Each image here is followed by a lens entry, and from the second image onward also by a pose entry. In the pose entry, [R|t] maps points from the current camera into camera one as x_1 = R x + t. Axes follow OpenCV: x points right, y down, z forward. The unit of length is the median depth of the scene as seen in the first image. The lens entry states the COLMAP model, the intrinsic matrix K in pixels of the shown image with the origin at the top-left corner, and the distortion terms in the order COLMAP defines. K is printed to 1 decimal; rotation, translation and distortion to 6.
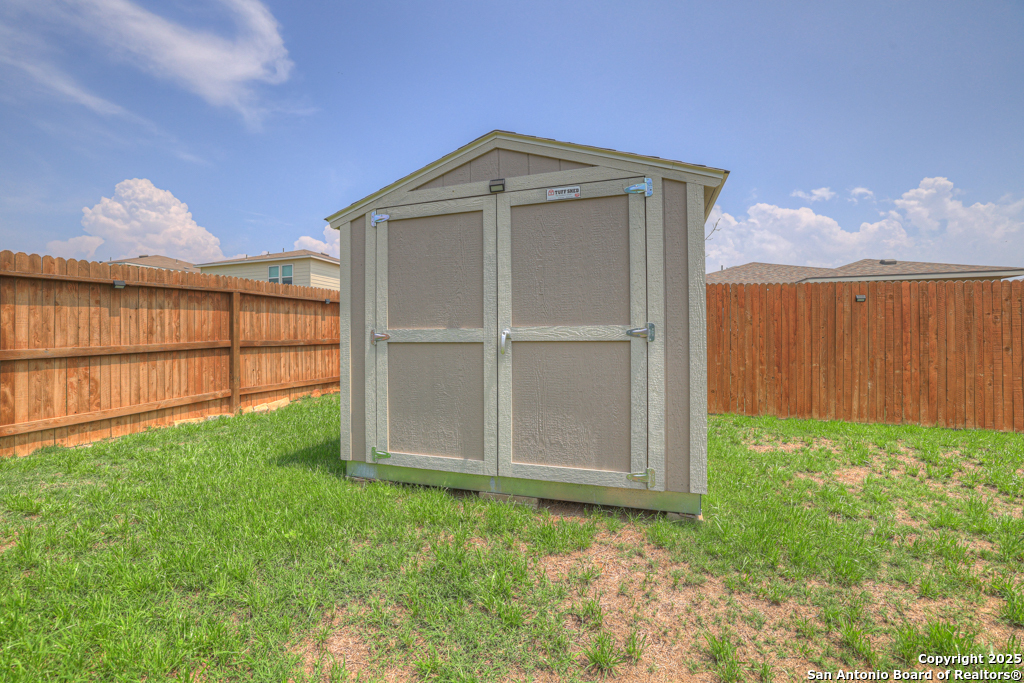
lens RADIAL K [[408.3, 0, 512.0], [0, 408.3, 341.5], [0, 0, 1]] dist [-0.023192, -0.000090]
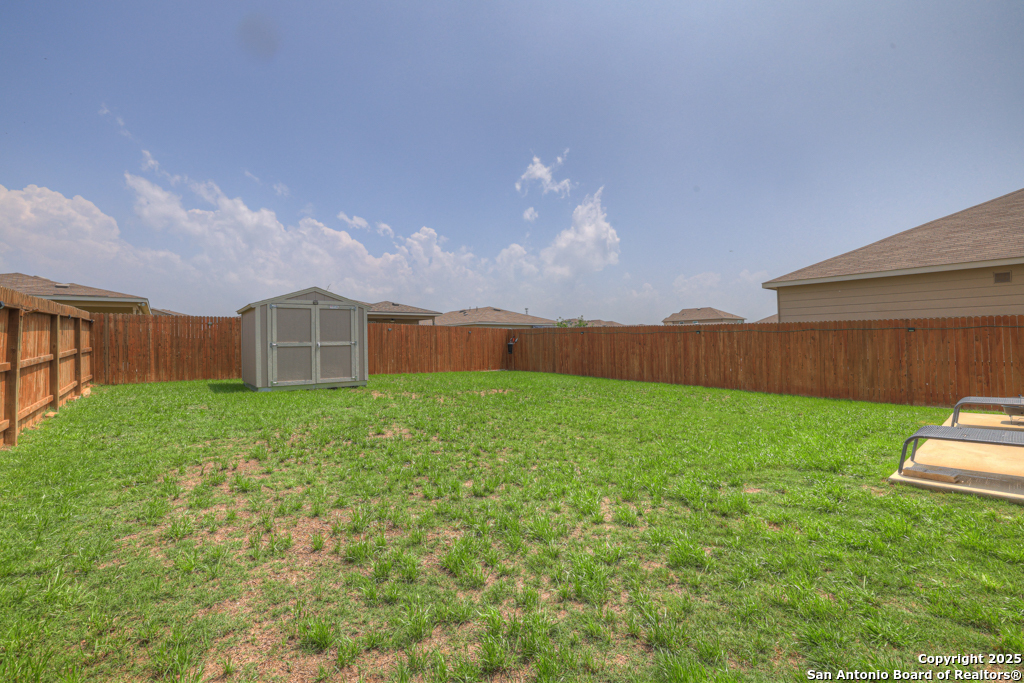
lens RADIAL K [[436.9, 0, 512.0], [0, 436.9, 341.5], [0, 0, 1]] dist [-0.051829, 0.000097]
pose [[0.538760, -0.003555, 0.842452, -1.209100], [0.015699, 0.999860, -0.005821, 0.005060], [-0.842313, 0.016362, 0.538740, -1.308908]]
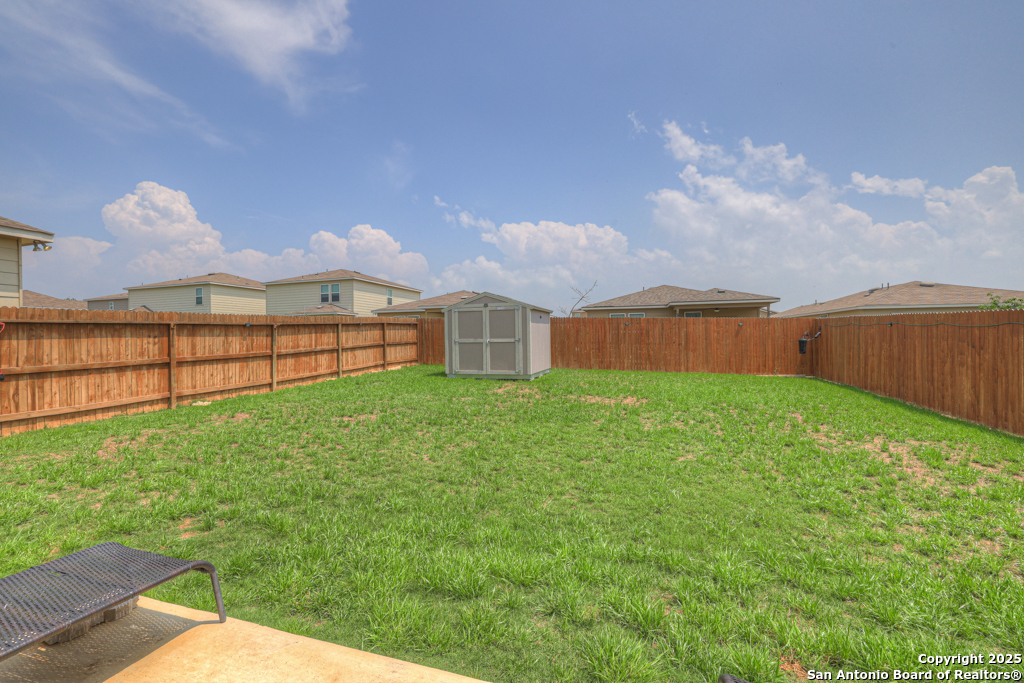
lens RADIAL K [[436.9, 0, 512.0], [0, 436.9, 341.5], [0, 0, 1]] dist [-0.051829, 0.000097]
pose [[0.999948, -0.009456, 0.003738, 0.112287], [0.009415, 0.999897, 0.010830, -0.029026], [-0.003840, -0.010794, 0.999934, -1.834719]]
